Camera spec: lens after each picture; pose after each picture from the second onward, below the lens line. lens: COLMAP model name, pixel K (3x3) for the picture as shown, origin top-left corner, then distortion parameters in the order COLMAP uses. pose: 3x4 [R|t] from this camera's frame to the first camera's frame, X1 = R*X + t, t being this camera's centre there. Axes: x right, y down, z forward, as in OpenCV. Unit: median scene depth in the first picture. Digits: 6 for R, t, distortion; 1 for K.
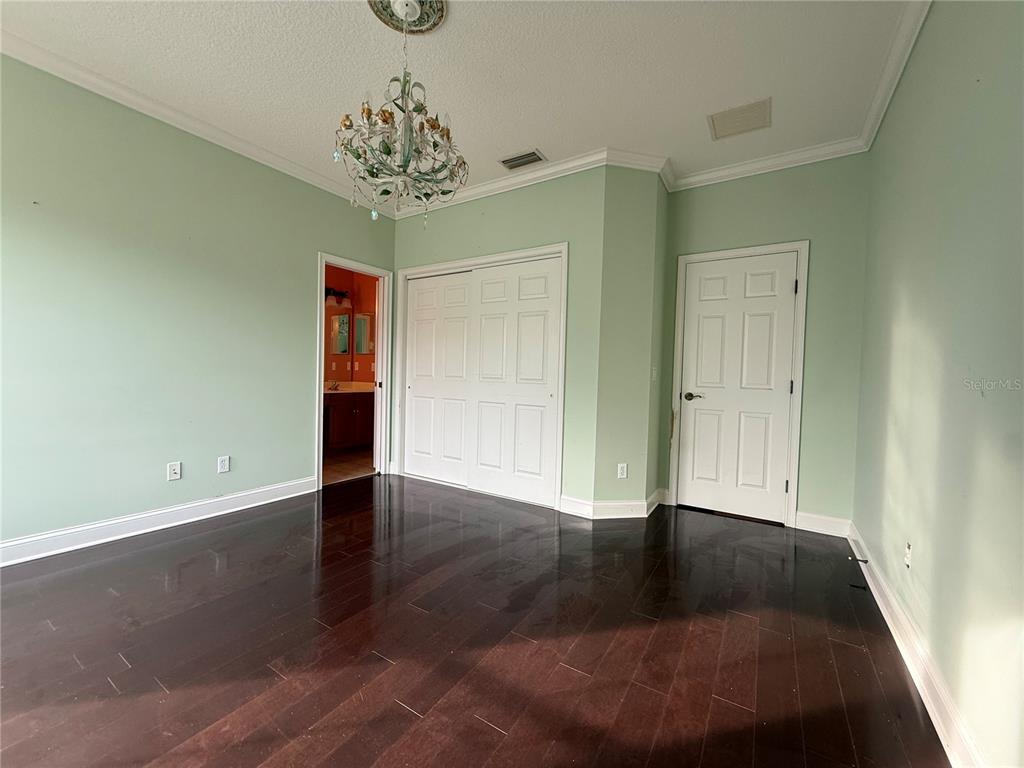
lens RADIAL K [[408.5, 0, 511.5], [0, 408.5, 383.0], [0, 0, 1]] dist [0.001218, -0.000027]
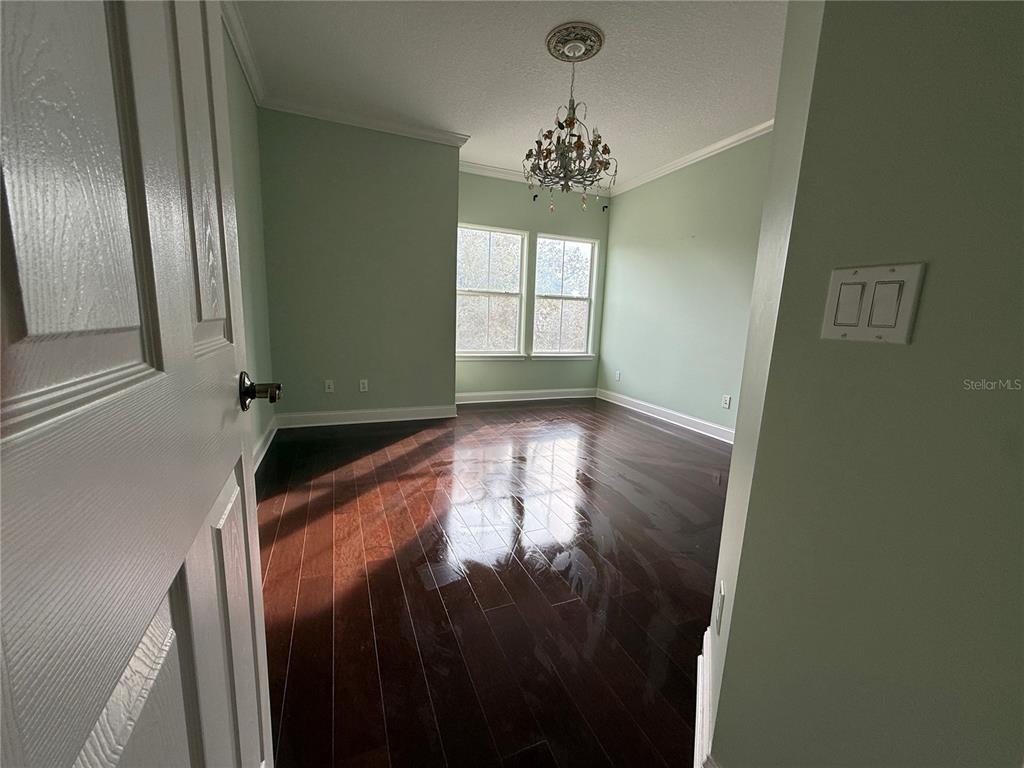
lens RADIAL K [[408.5, 0, 511.5], [0, 408.5, 383.0], [0, 0, 1]] dist [0.001218, -0.000027]
pose [[-0.570577, 0.087370, -0.816583, 1.306601], [-0.078508, 0.983968, 0.160136, -0.038655], [0.817483, 0.155478, -0.554570, 2.115893]]
